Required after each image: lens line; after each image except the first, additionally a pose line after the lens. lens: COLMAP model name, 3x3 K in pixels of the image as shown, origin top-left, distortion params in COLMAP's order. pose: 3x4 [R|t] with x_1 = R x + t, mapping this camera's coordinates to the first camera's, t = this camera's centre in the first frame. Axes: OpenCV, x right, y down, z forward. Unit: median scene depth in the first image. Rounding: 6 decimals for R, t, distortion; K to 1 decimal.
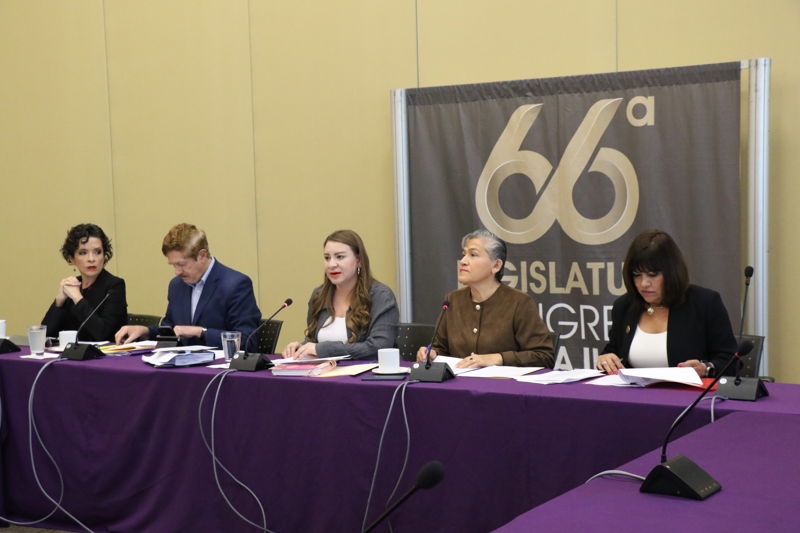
lens RADIAL K [[1221.9, 0, 400.0], [0, 1221.9, 266.5], [0, 0, 1]] dist [0.018209, 0.095428]
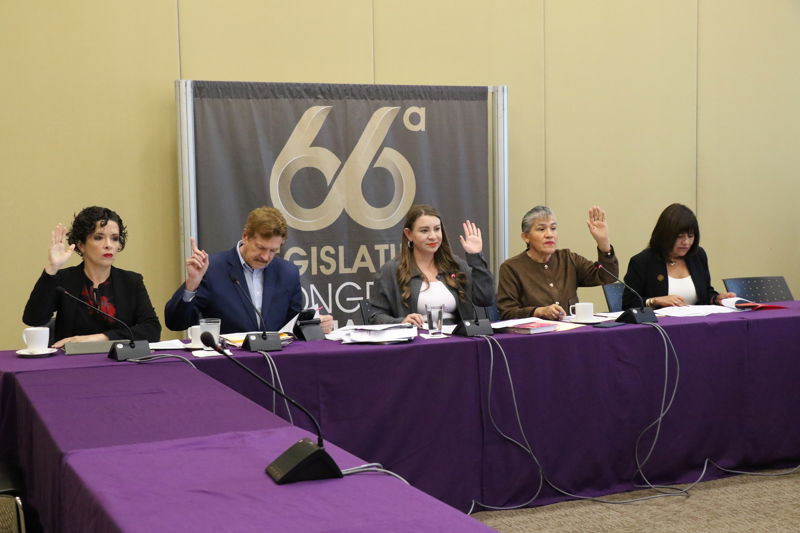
lens RADIAL K [[1221.9, 0, 400.0], [0, 1221.9, 266.5], [0, 0, 1]] dist [0.018209, 0.095428]
pose [[0.552262, -0.037719, 0.832817, -0.804362], [0.052407, 0.998571, 0.010474, 0.006416], [-0.832022, 0.037861, 0.553449, 0.331048]]
